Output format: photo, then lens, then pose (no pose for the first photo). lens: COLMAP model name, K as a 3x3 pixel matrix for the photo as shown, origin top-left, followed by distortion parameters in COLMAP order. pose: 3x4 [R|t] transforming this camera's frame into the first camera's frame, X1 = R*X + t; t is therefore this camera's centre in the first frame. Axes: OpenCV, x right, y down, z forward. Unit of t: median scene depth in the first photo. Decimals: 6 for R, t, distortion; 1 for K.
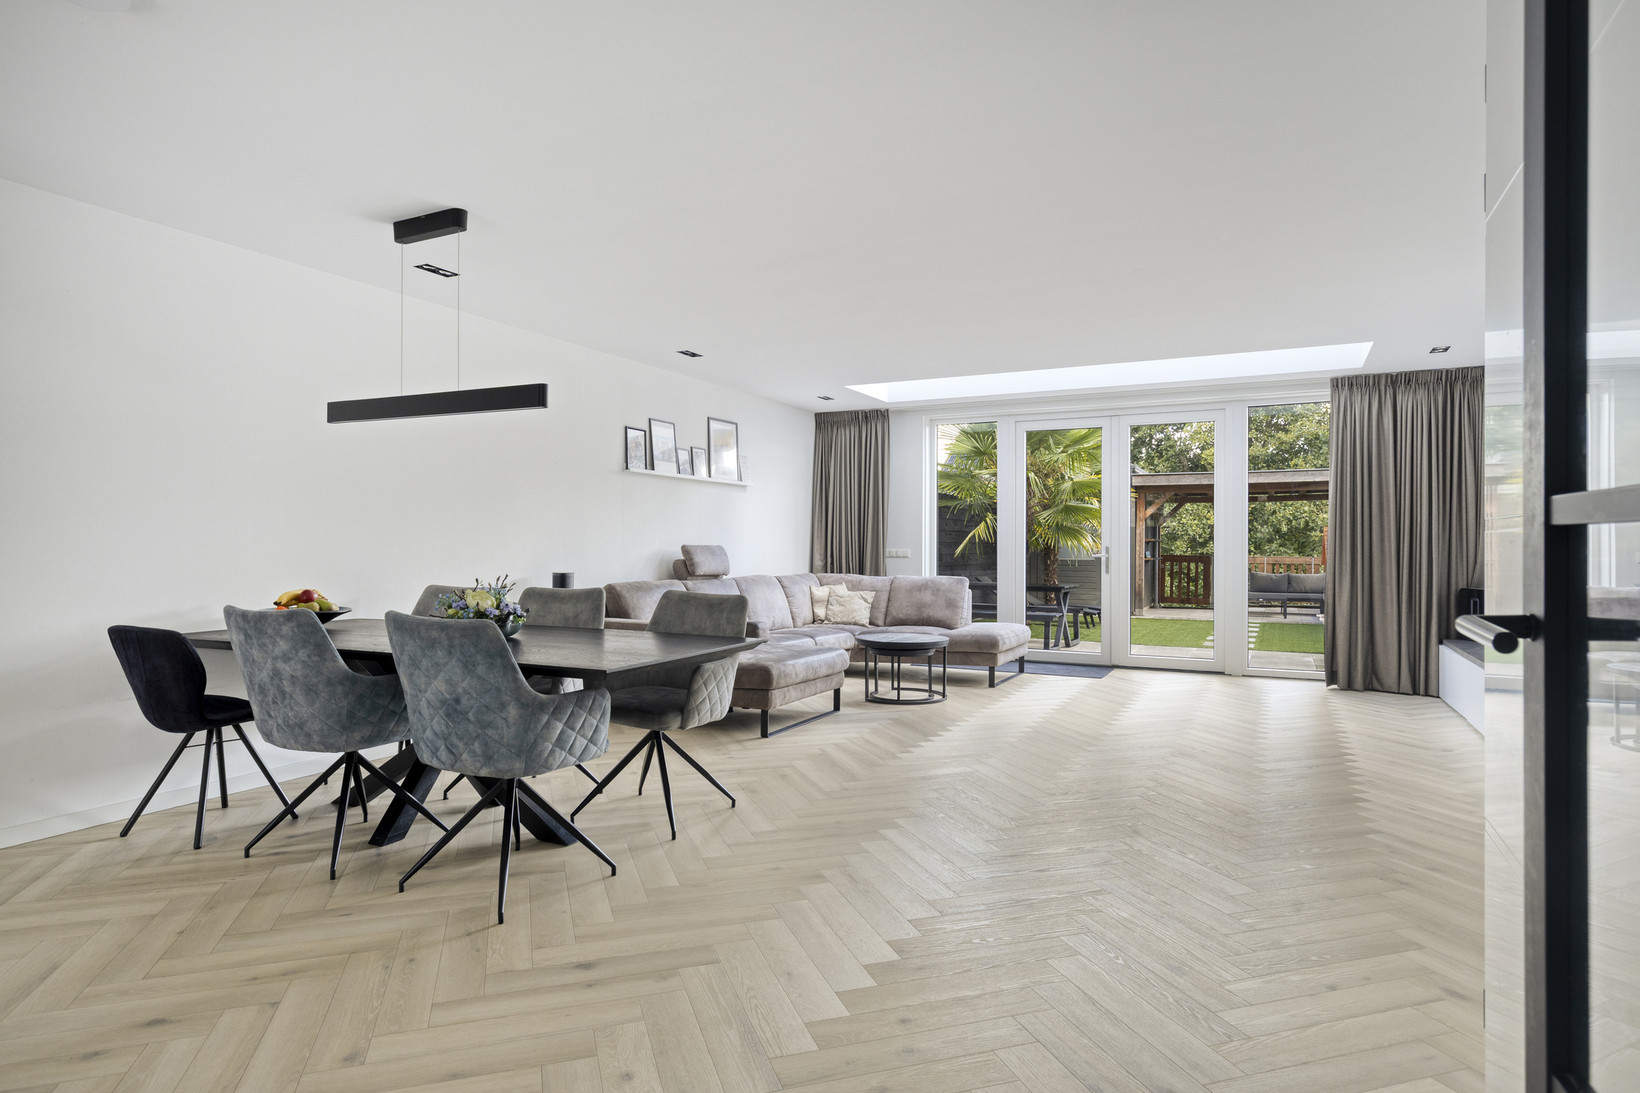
lens RADIAL K [[948.3, 0, 819.2], [0, 948.3, 565.4], [0, 0, 1]] dist [0.001000, 0.000280]
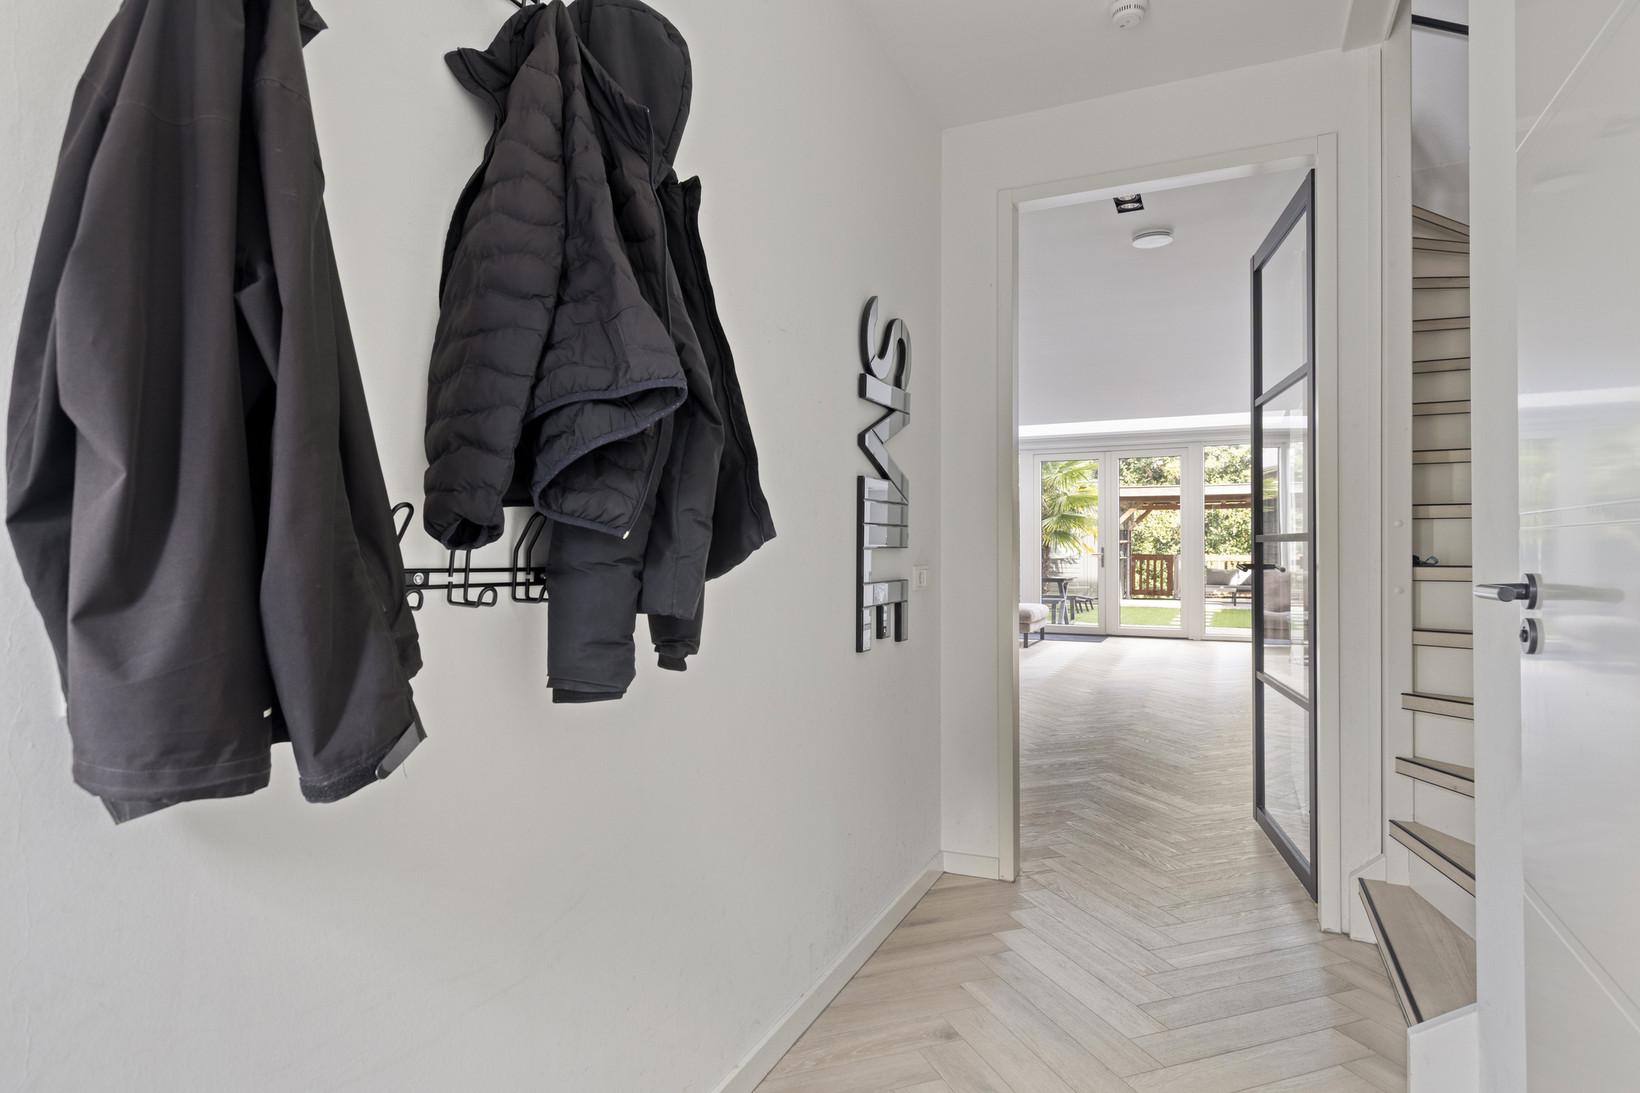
lens RADIAL K [[948.3, 0, 819.2], [0, 948.3, 565.4], [0, 0, 1]] dist [0.001000, 0.000280]
pose [[0.999283, -0.003009, 0.037729, -0.073434], [0.003017, 0.999995, -0.000178, 0.001832], [-0.037729, 0.000292, 0.999288, -0.165152]]
